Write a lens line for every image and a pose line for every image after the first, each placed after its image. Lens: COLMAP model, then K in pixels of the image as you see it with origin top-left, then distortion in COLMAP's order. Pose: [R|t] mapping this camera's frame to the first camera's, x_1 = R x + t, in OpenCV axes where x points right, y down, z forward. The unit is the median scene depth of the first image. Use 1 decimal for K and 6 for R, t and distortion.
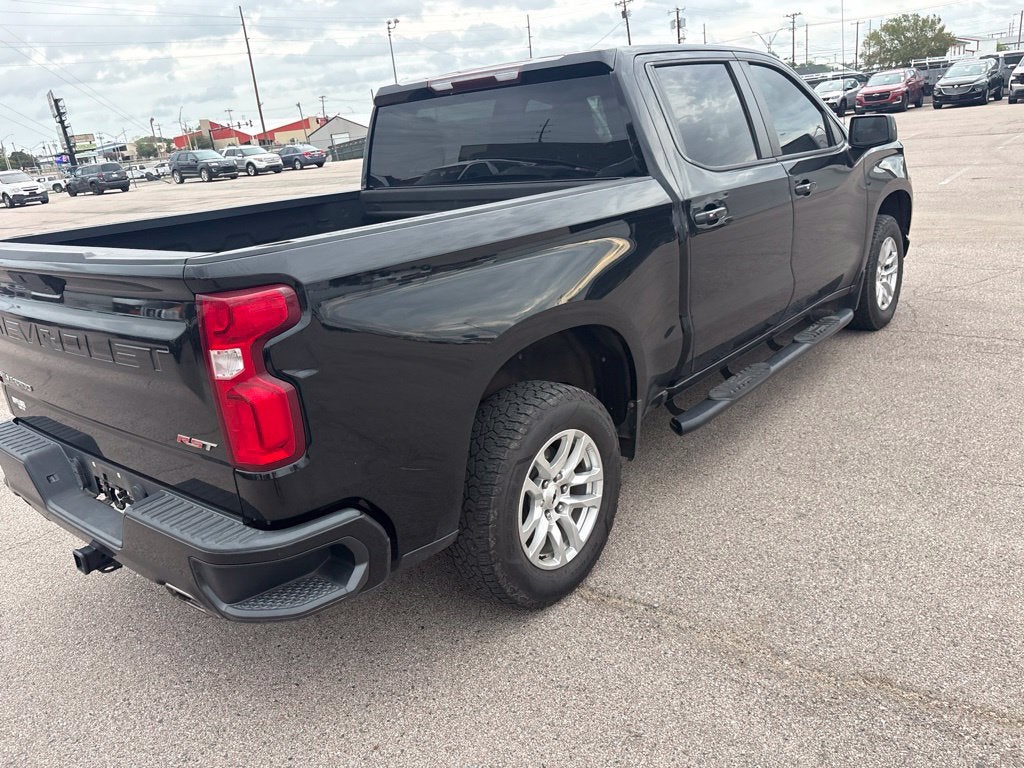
lens RADIAL K [[782.0, 0, 507.0], [0, 782.0, 381.2], [0, 0, 1]] dist [0.047139, -0.047725]
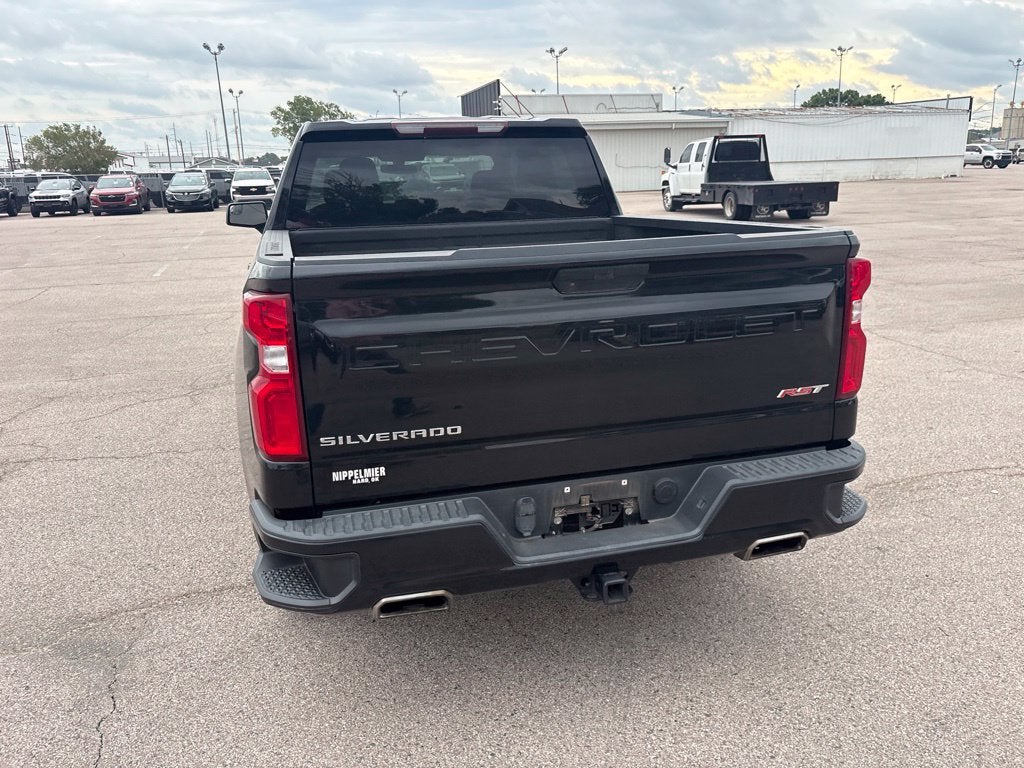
lens RADIAL K [[780.5, 0, 510.3], [0, 780.5, 372.8], [0, 0, 1]] dist [0.064488, -0.060614]
pose [[0.569675, -0.119002, 0.813209, -0.719608], [0.229784, 0.973064, -0.018575, -0.012163], [-0.789094, 0.197444, 0.581675, 0.292387]]
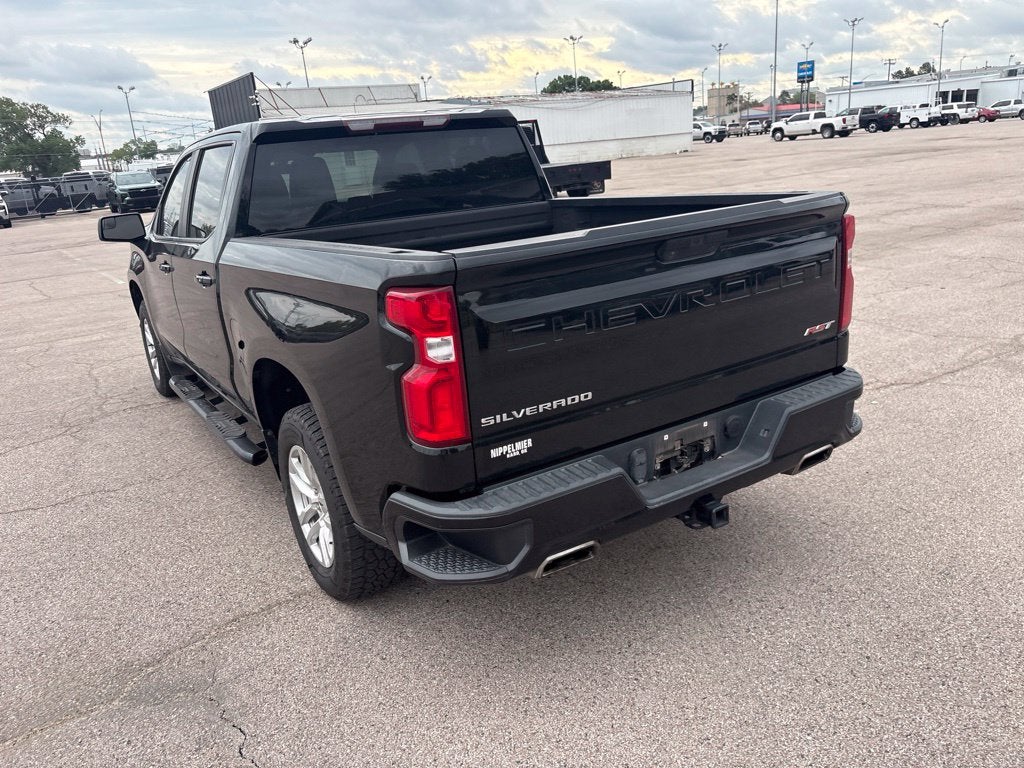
lens RADIAL K [[783.6, 0, 512.7], [0, 783.6, 375.6], [0, 0, 1]] dist [0.046093, -0.043255]
pose [[0.302437, -0.188868, 0.934270, -0.857596], [0.348497, 0.934220, 0.076045, -0.064017], [-0.887176, 0.302591, 0.348363, 0.457217]]
